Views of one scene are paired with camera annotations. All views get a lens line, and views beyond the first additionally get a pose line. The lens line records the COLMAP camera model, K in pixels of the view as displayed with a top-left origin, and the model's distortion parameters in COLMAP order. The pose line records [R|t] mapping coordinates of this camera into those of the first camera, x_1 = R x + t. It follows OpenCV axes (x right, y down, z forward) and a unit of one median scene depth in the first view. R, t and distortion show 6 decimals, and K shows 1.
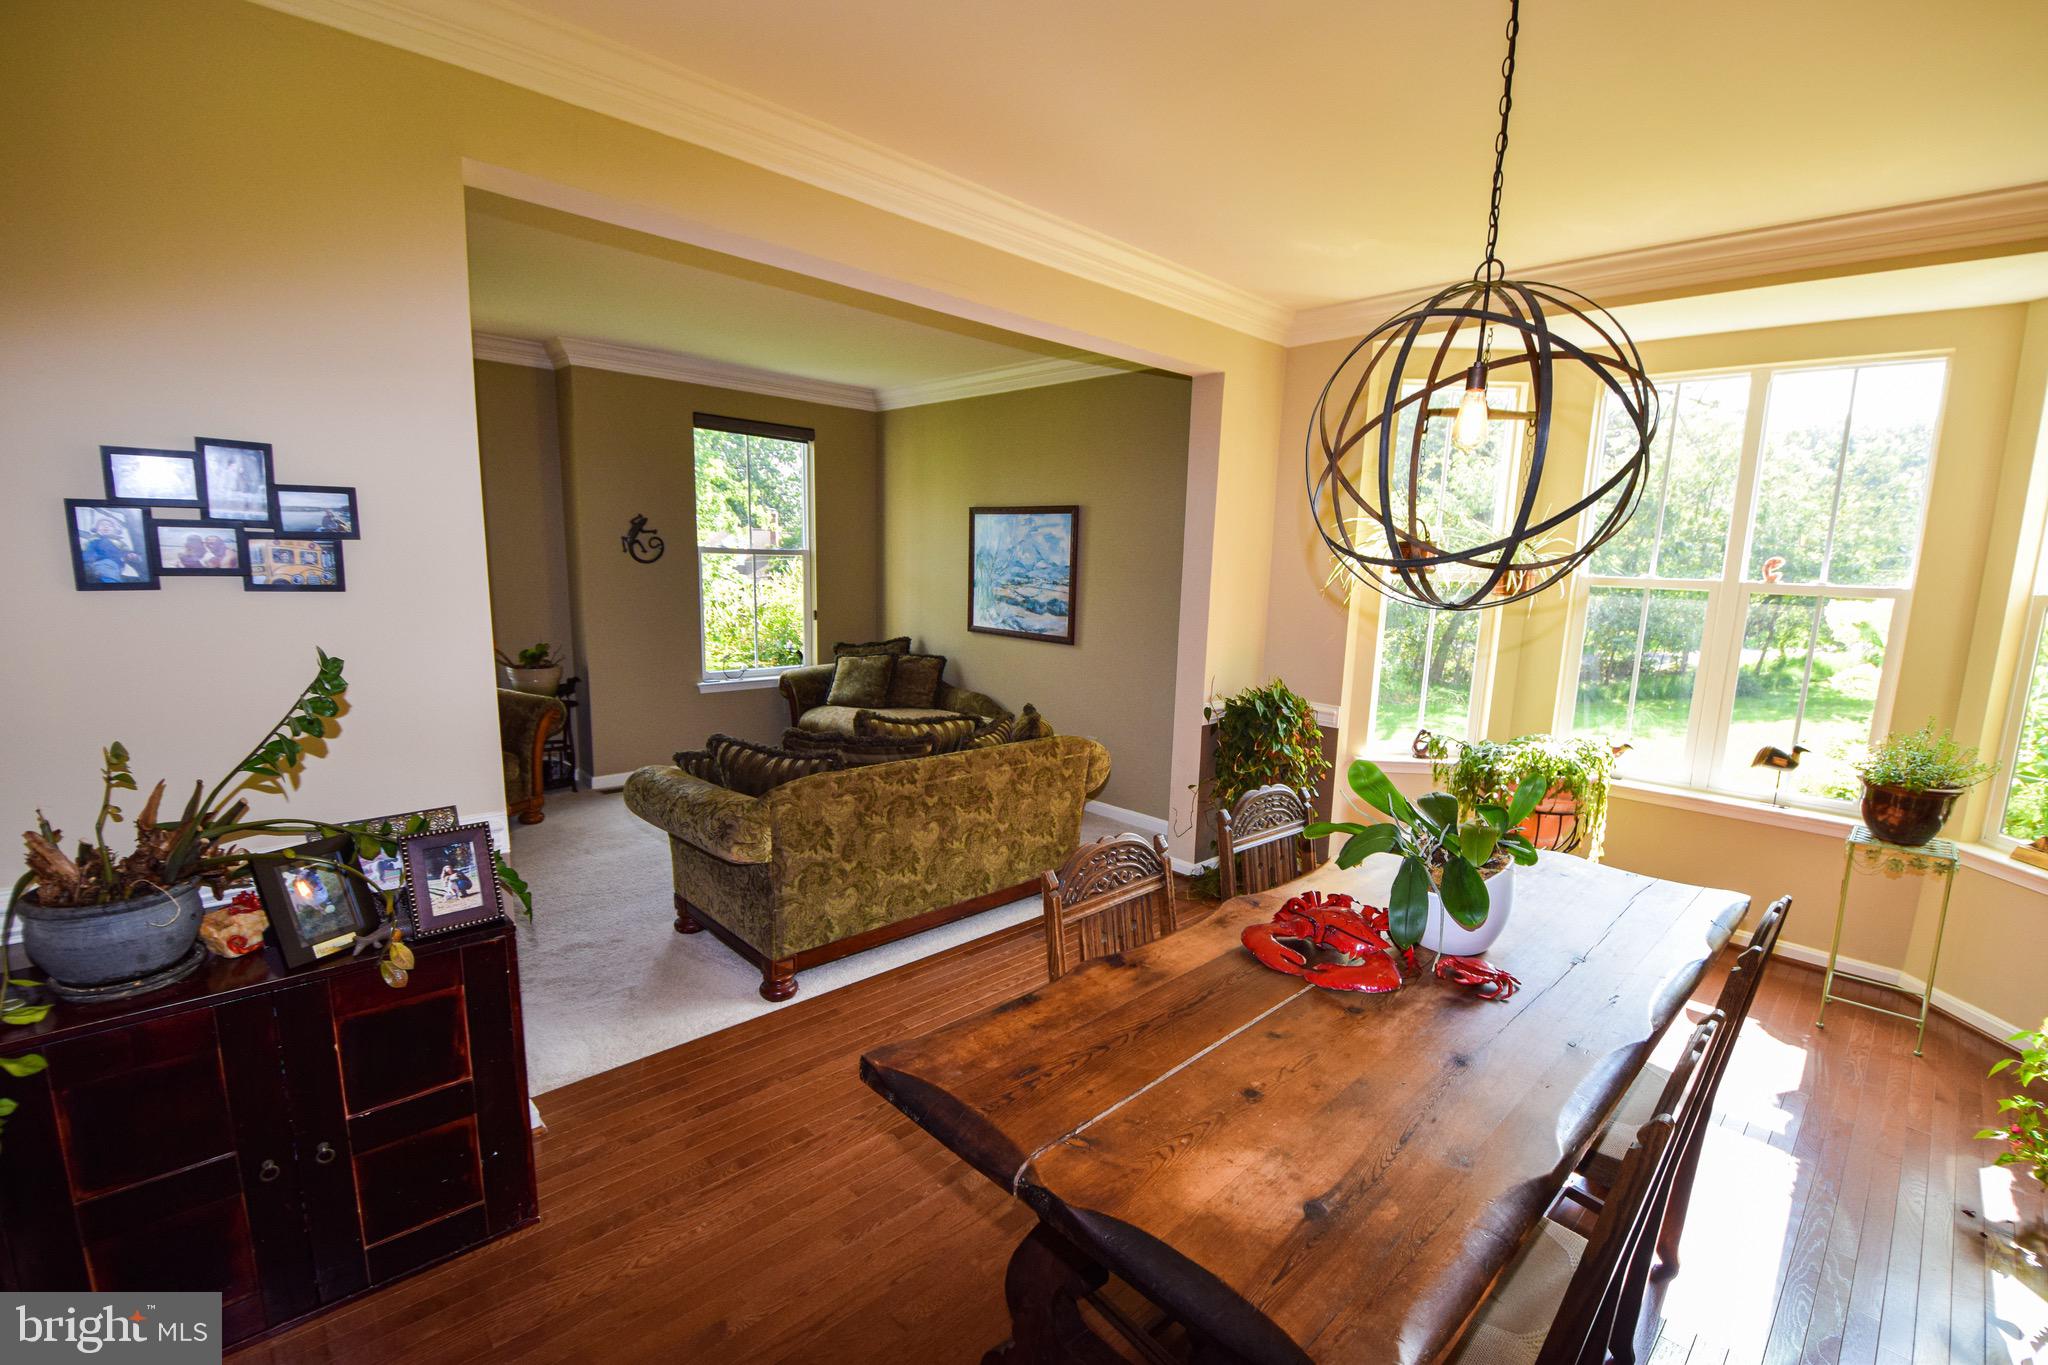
lens RADIAL K [[906.0, 0, 1052.5], [0, 906.0, 717.7], [0, 0, 1]] dist [0.013573, -0.019594]
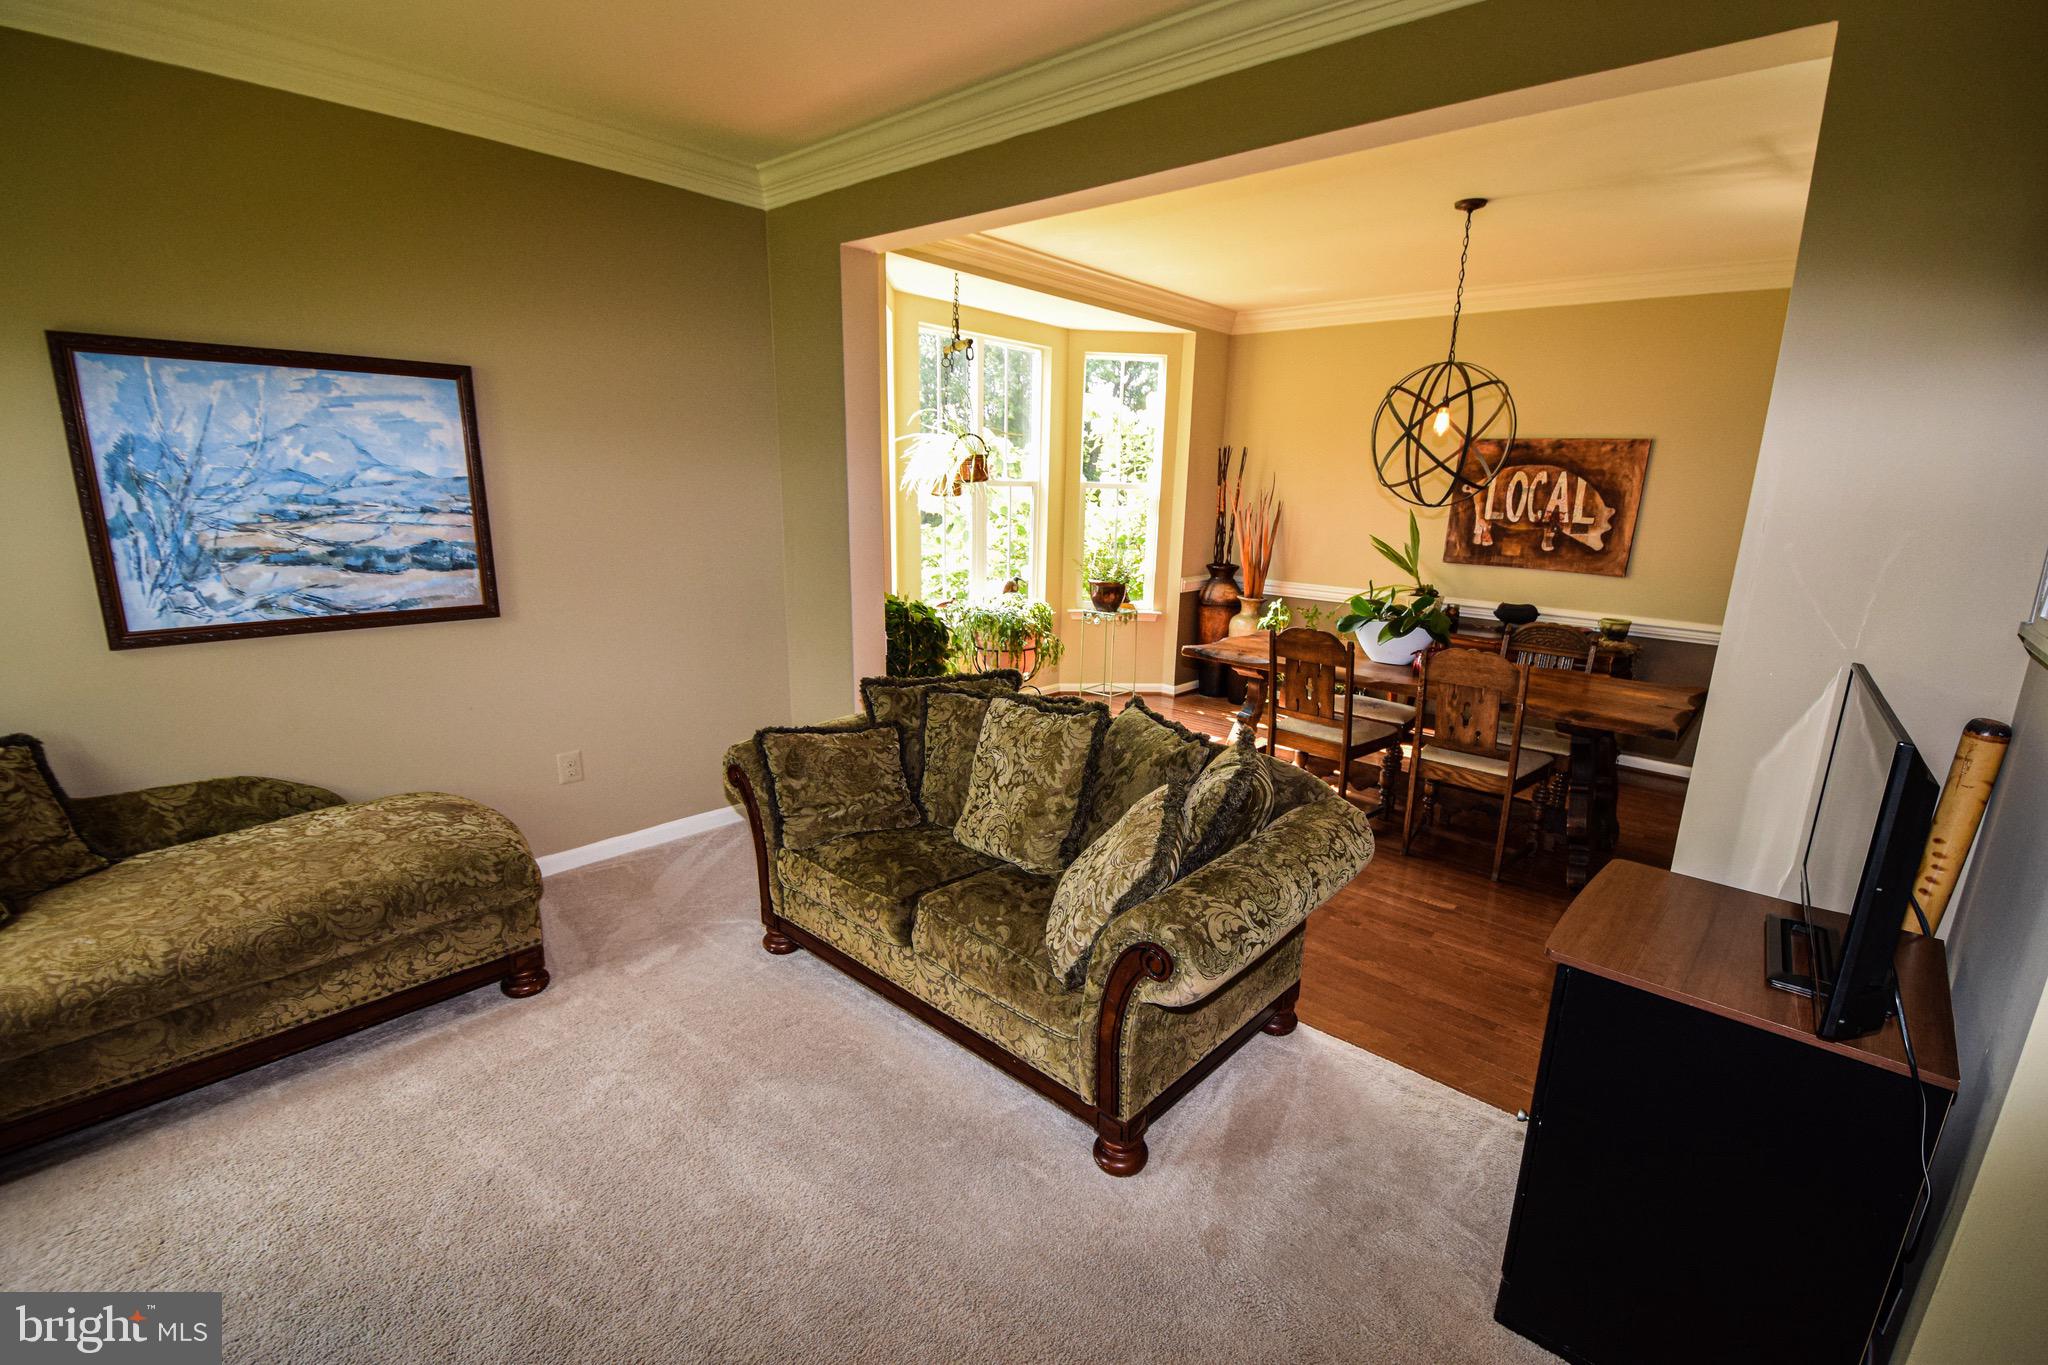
lens RADIAL K [[906.0, 0, 1052.5], [0, 906.0, 717.7], [0, 0, 1]] dist [0.013573, -0.019594]
pose [[-0.084250, -0.289125, 0.953577, -0.563255], [0.144968, 0.943241, 0.298799, -0.136874], [-0.985843, 0.163412, -0.037554, 0.662423]]
